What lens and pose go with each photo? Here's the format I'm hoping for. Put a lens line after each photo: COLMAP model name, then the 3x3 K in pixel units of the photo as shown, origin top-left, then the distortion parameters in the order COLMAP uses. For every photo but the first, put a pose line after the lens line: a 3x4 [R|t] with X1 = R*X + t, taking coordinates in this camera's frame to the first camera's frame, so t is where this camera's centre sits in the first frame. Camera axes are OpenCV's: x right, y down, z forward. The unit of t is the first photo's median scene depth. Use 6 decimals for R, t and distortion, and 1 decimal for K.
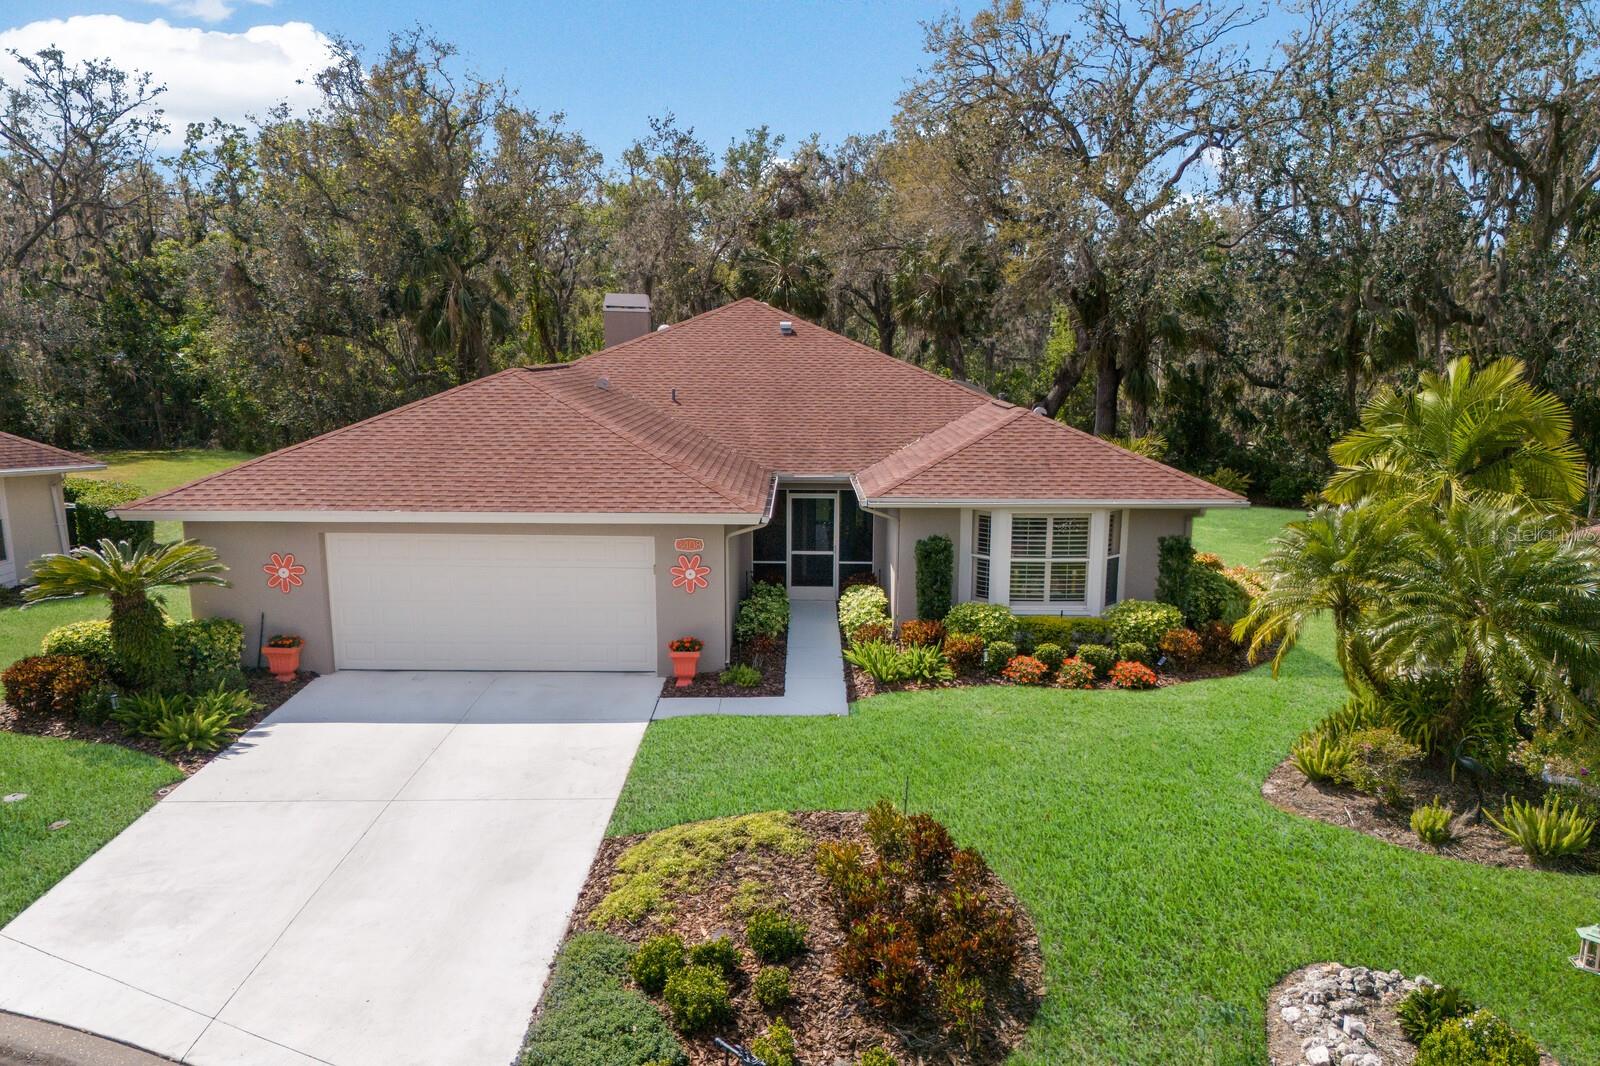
lens RADIAL K [[1104.9, 0, 798.9], [0, 1104.9, 595.9], [0, 0, 1]] dist [0.065171, -0.047986]
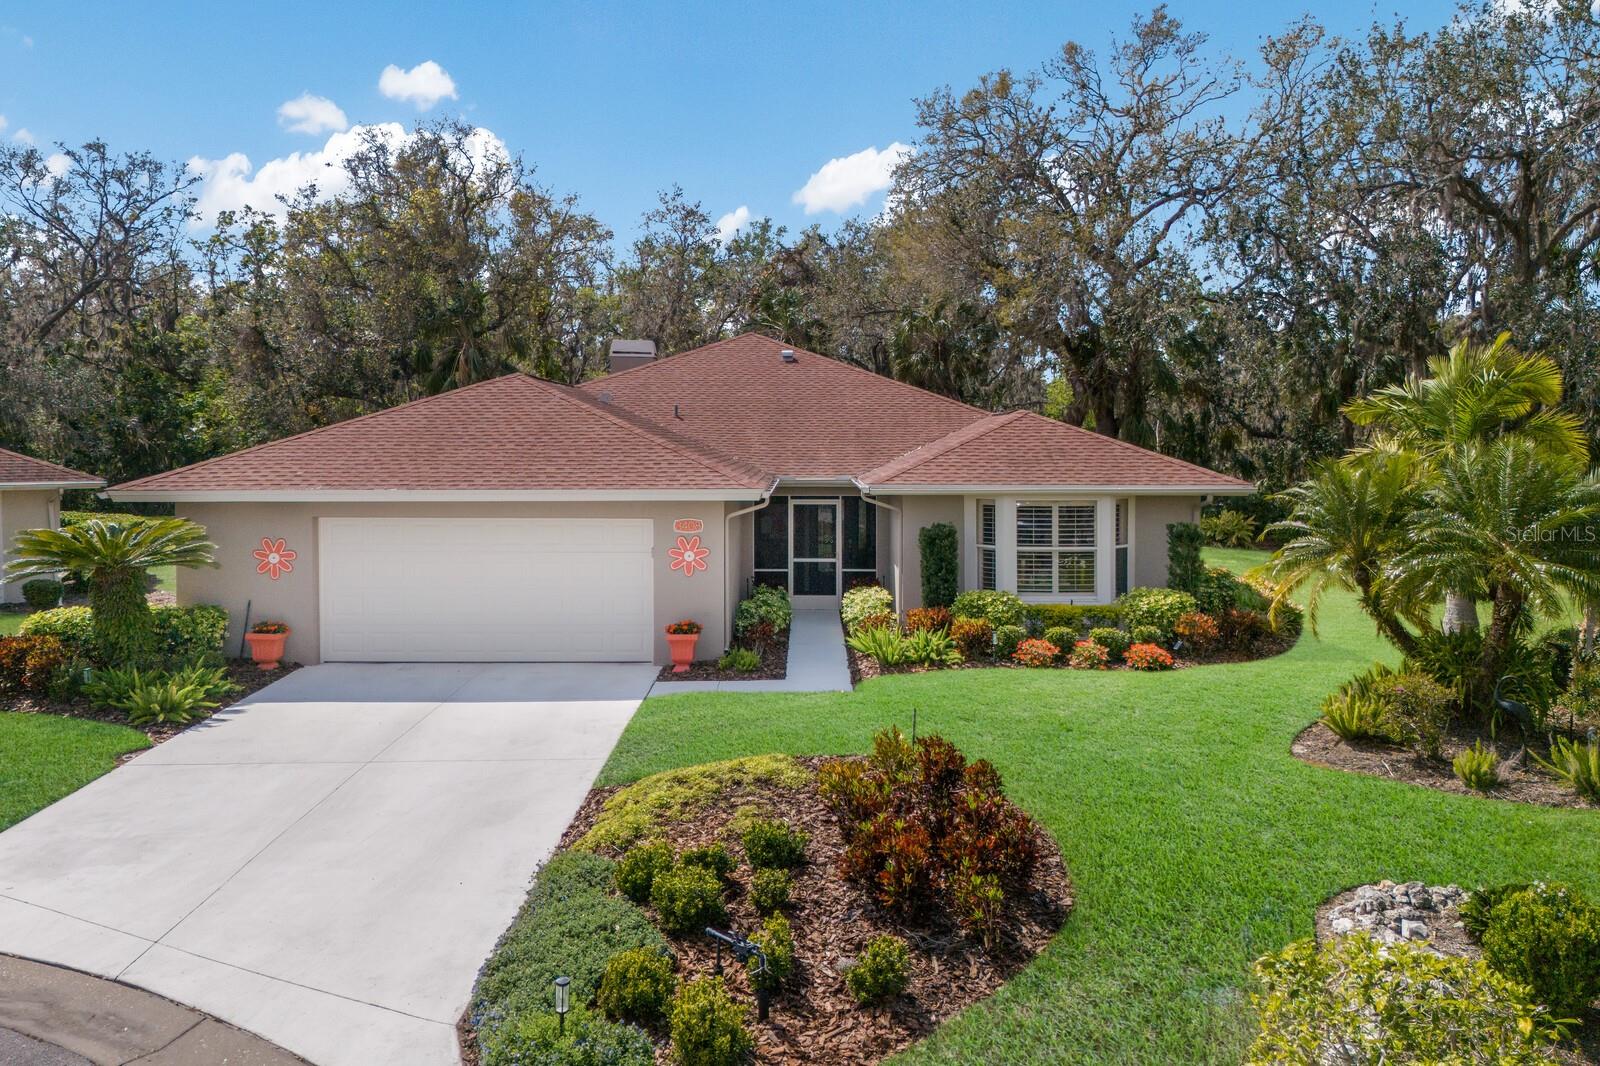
lens RADIAL K [[1110.6, 0, 799.8], [0, 1110.6, 523.2], [0, 0, 1]] dist [0.064805, -0.051662]
pose [[0.999981, -0.005334, -0.003001, 0.002624], [0.004773, 0.986596, -0.163113, 0.109435], [0.003831, 0.163096, 0.986603, 0.025702]]
